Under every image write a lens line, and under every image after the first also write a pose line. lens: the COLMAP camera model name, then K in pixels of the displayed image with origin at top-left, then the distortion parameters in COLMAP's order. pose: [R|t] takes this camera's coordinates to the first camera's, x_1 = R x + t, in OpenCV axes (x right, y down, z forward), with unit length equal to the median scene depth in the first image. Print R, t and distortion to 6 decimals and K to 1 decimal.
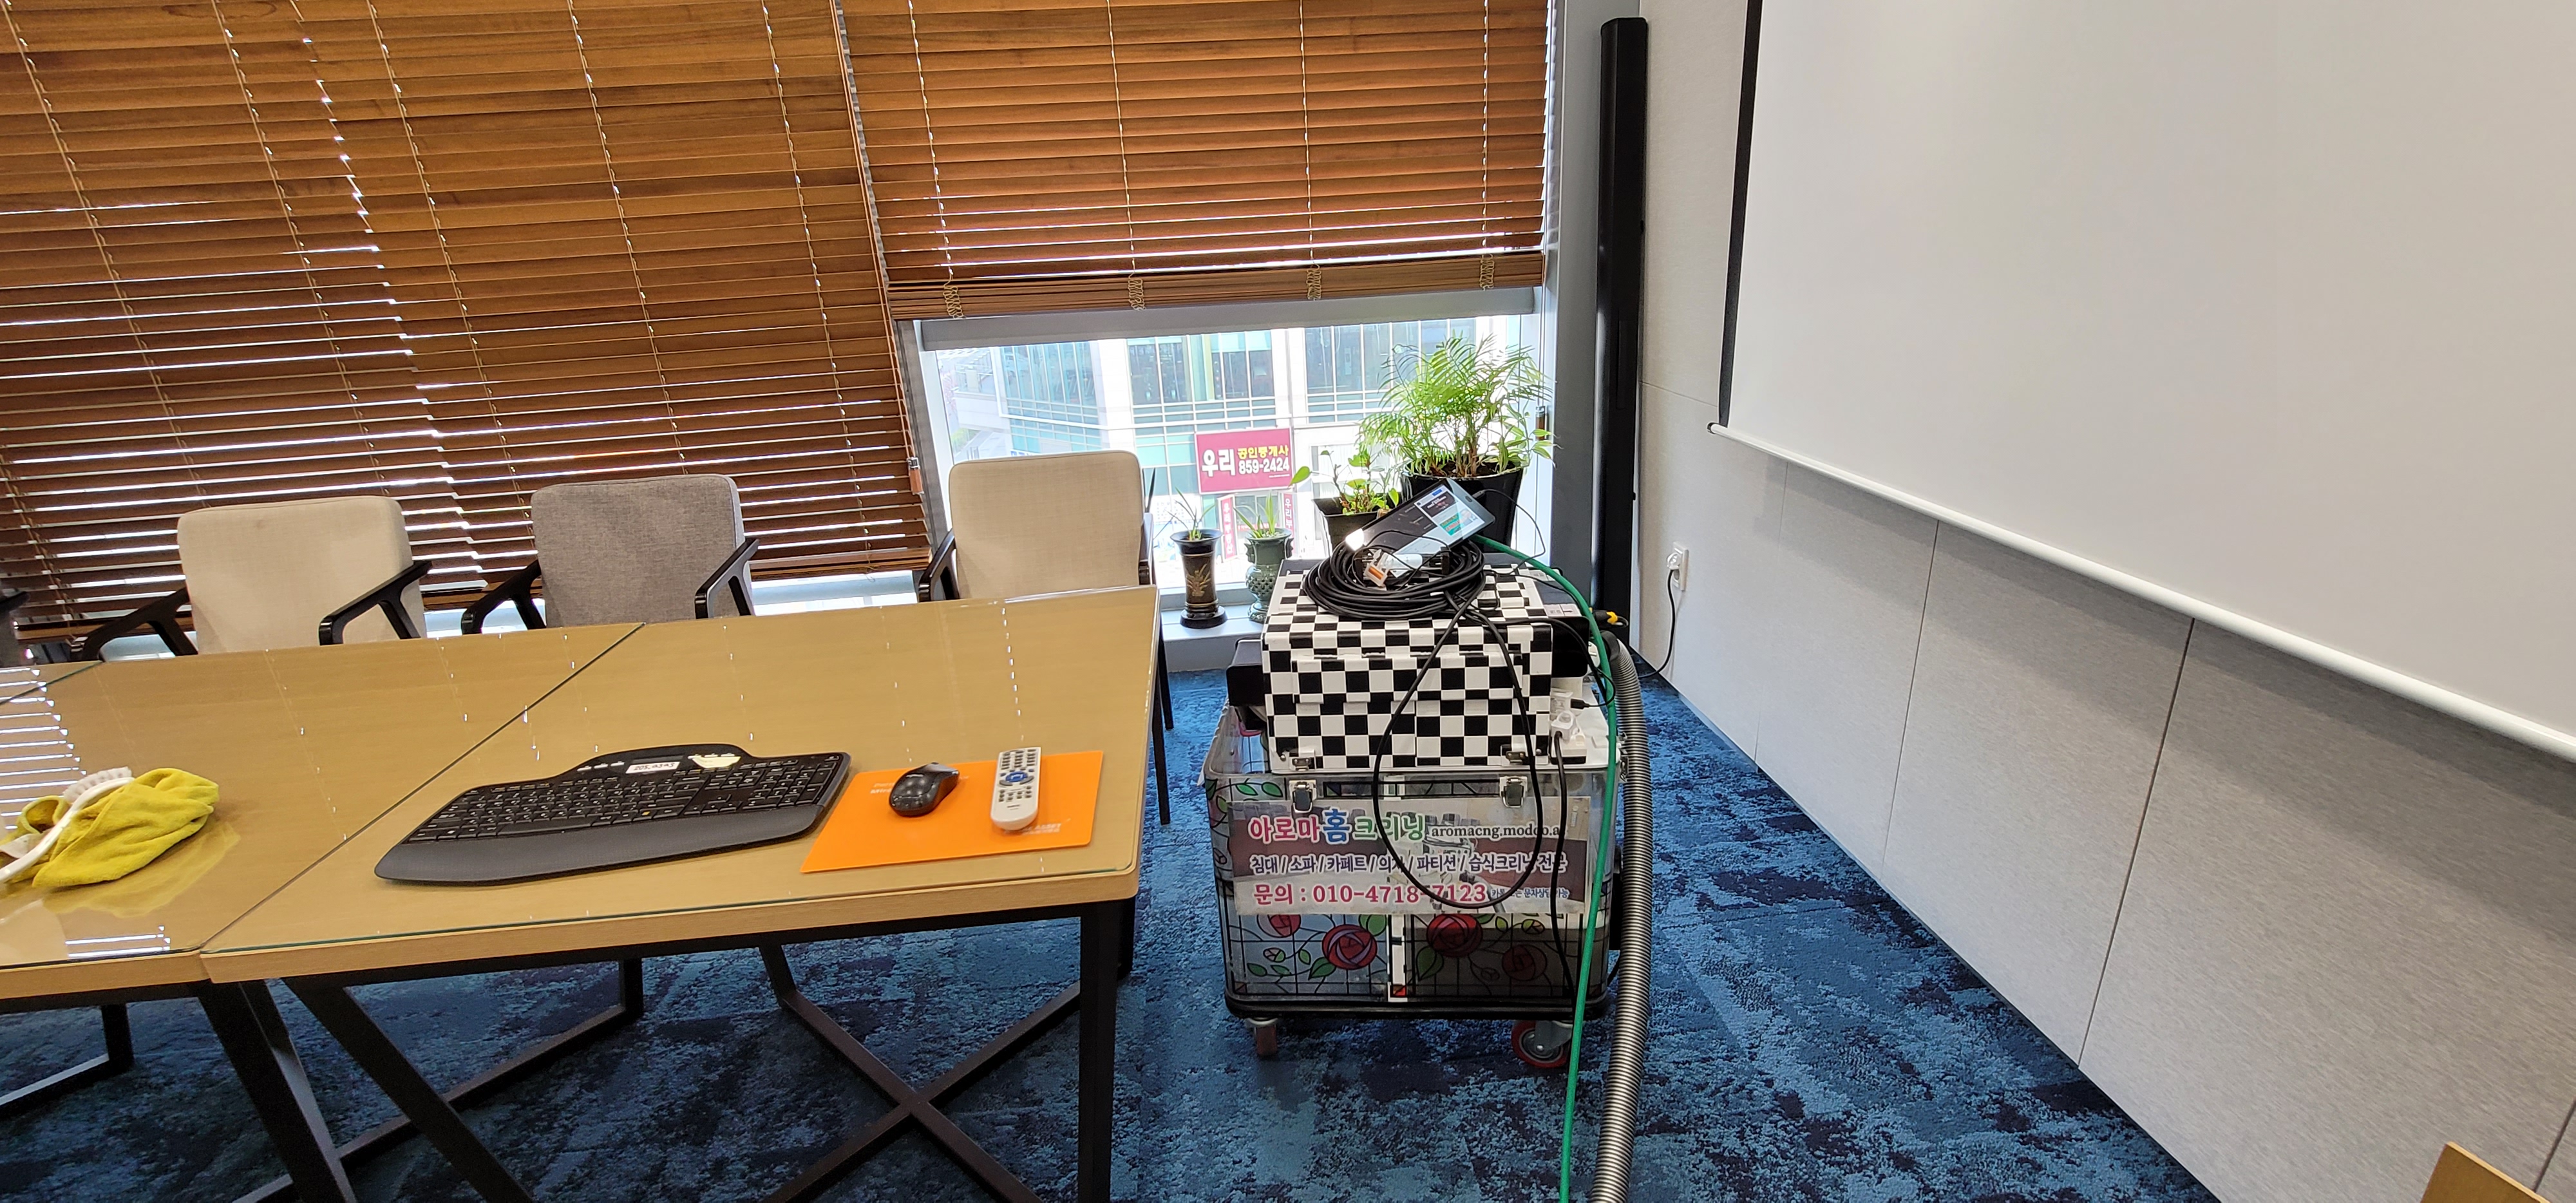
lens RADIAL K [[1059.7, 0, 1296.7], [0, 1059.7, 599.6], [0, 0, 1]] dist [-0.008732, 0.004813]
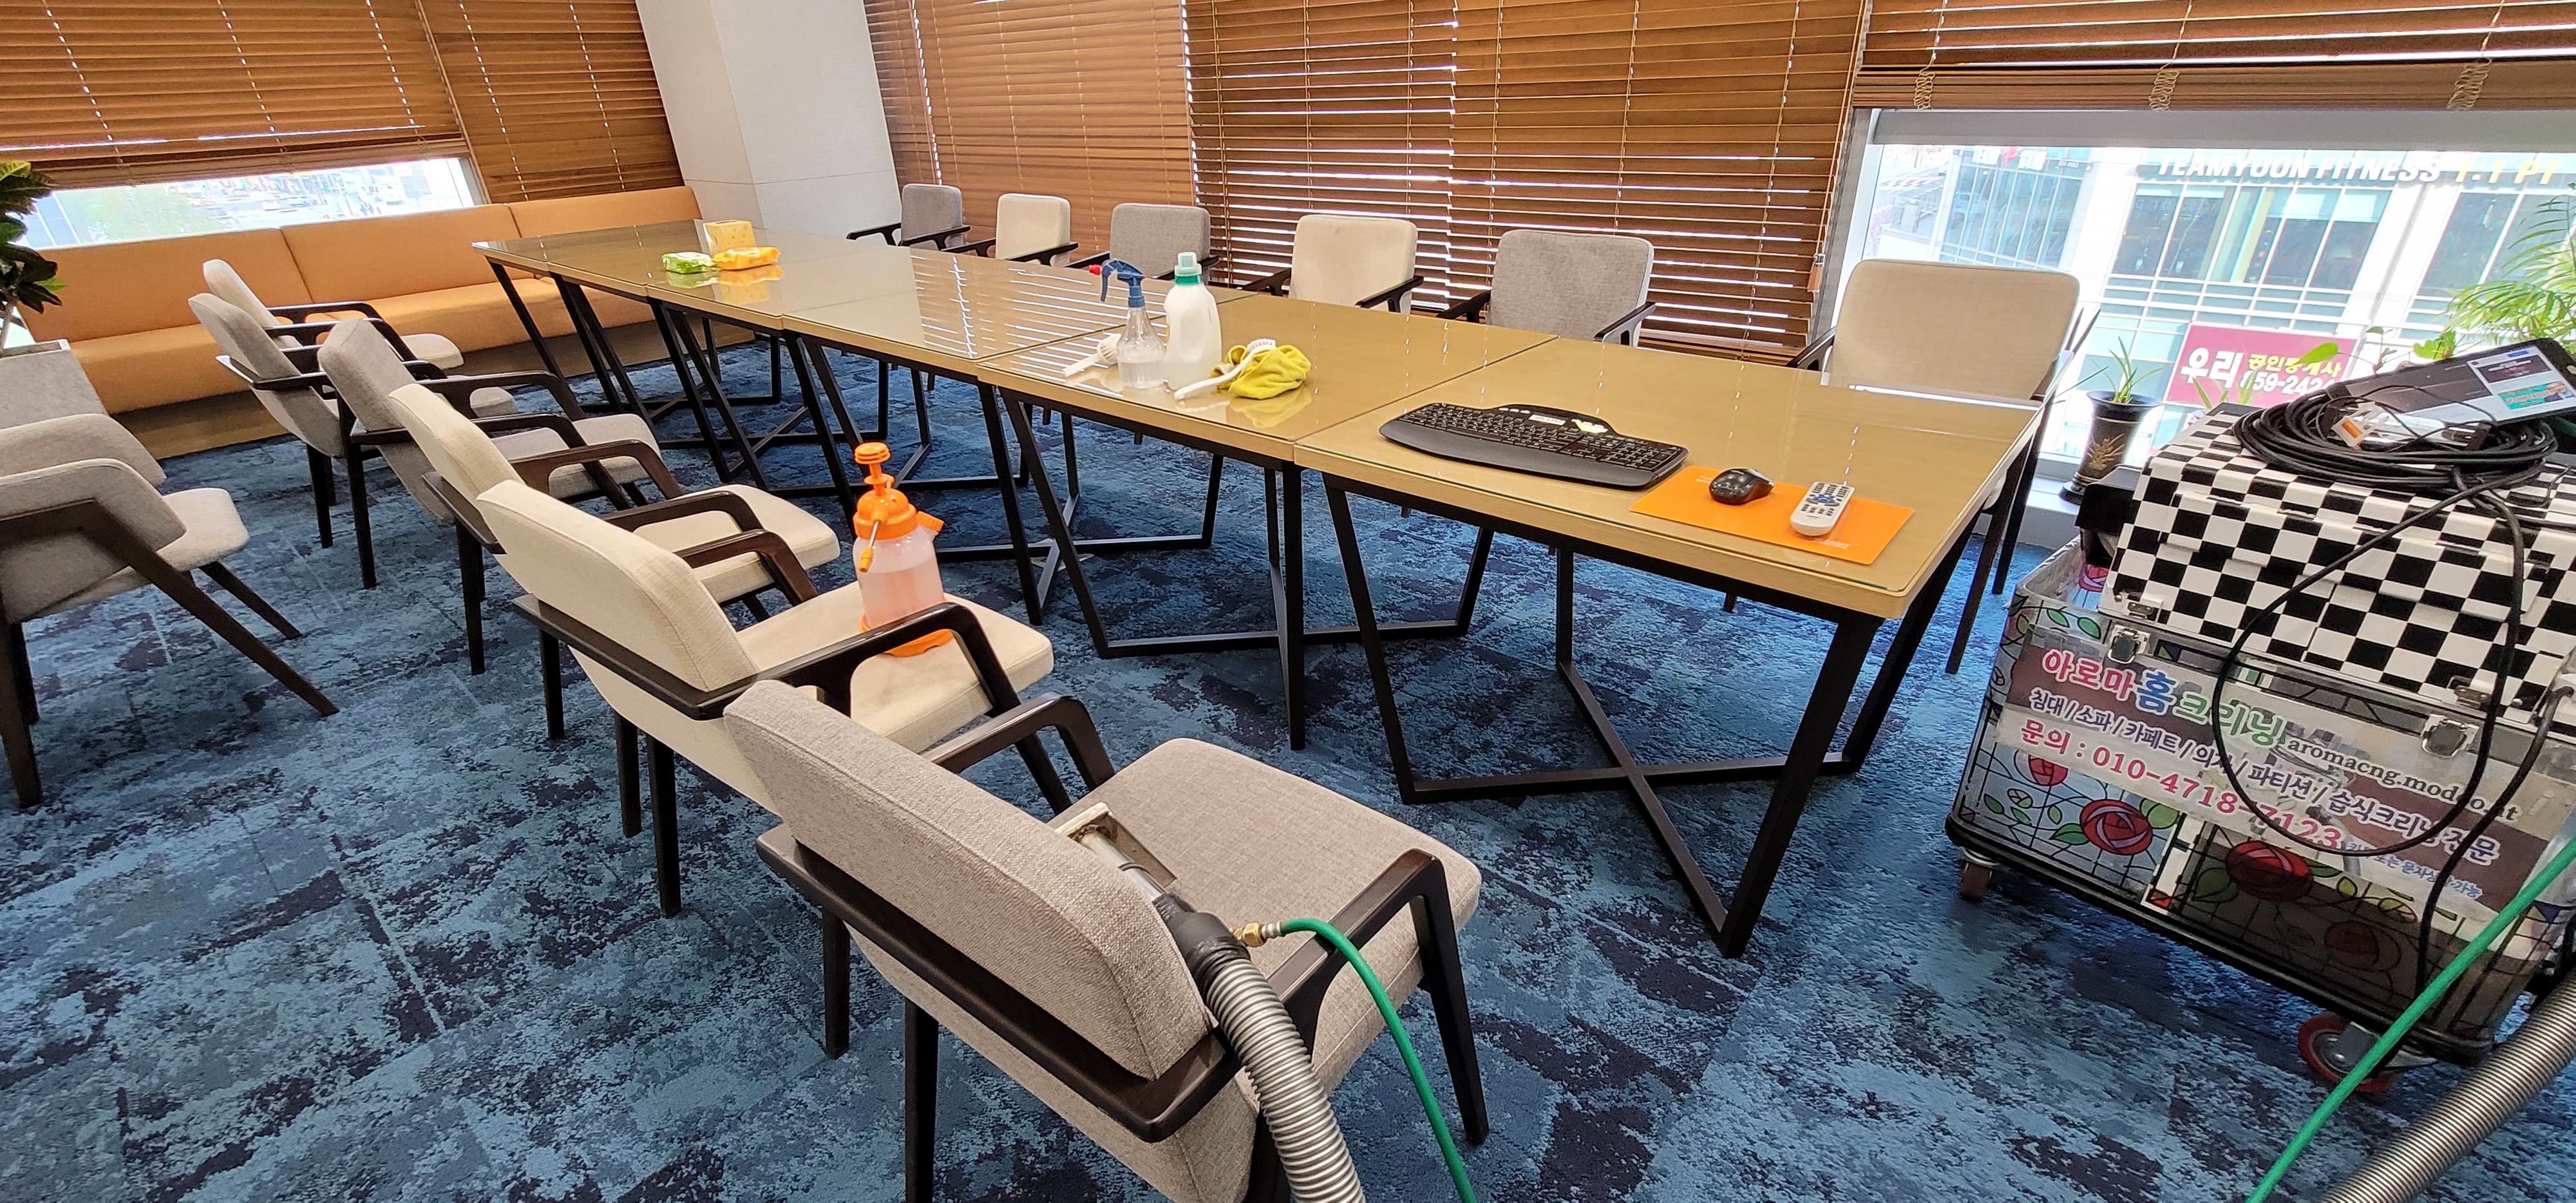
lens RADIAL K [[1059.7, 0, 1296.7], [0, 1059.7, 599.6], [0, 0, 1]] dist [-0.008732, 0.004813]
pose [[0.696973, 0.345533, -0.628360, 0.066235], [-0.245288, 0.938273, 0.243881, 0.102212], [0.673842, -0.015850, 0.738706, -0.155521]]
